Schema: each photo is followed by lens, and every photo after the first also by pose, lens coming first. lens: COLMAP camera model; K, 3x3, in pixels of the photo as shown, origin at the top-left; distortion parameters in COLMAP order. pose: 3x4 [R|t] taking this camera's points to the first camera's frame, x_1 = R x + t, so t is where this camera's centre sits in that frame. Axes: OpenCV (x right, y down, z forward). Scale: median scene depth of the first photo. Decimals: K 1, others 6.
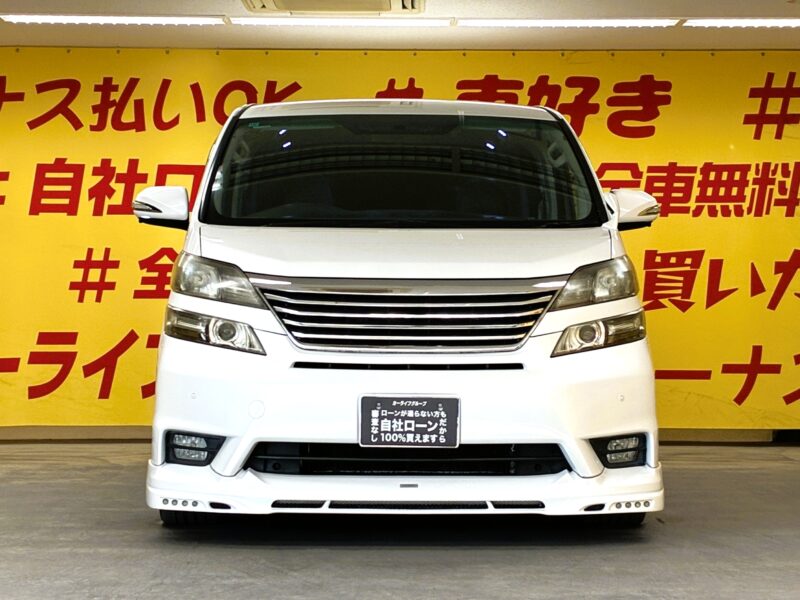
lens RADIAL K [[1655.9, 0, 396.4], [0, 1655.9, 286.7], [0, 0, 1]] dist [0.146108, 0.000000]
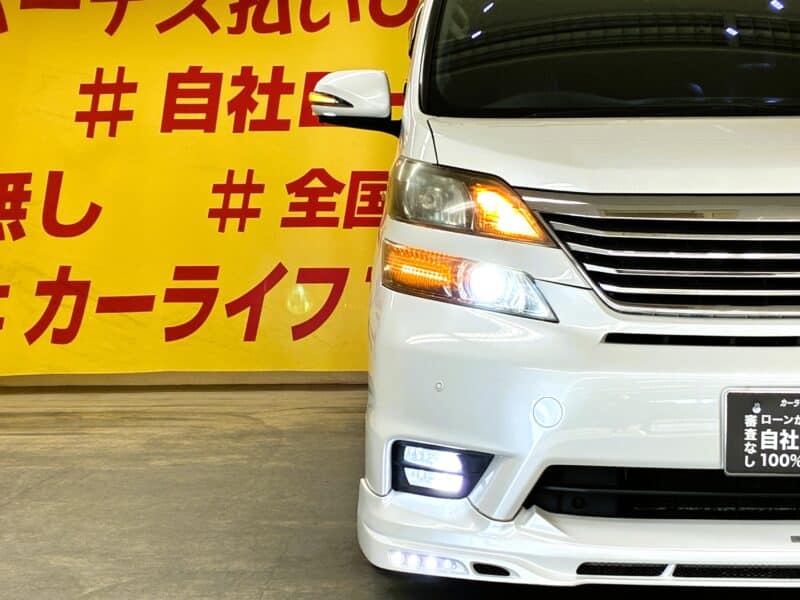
lens RADIAL K [[1400.0, 0, 421.9], [0, 1400.0, 295.7], [0, 0, 1]] dist [0.128213, 0.000000]
pose [[0.999480, -0.008856, -0.030996, -0.113369], [0.010685, 0.998181, 0.059342, 0.000314], [0.030414, -0.059642, 0.997756, 0.484348]]
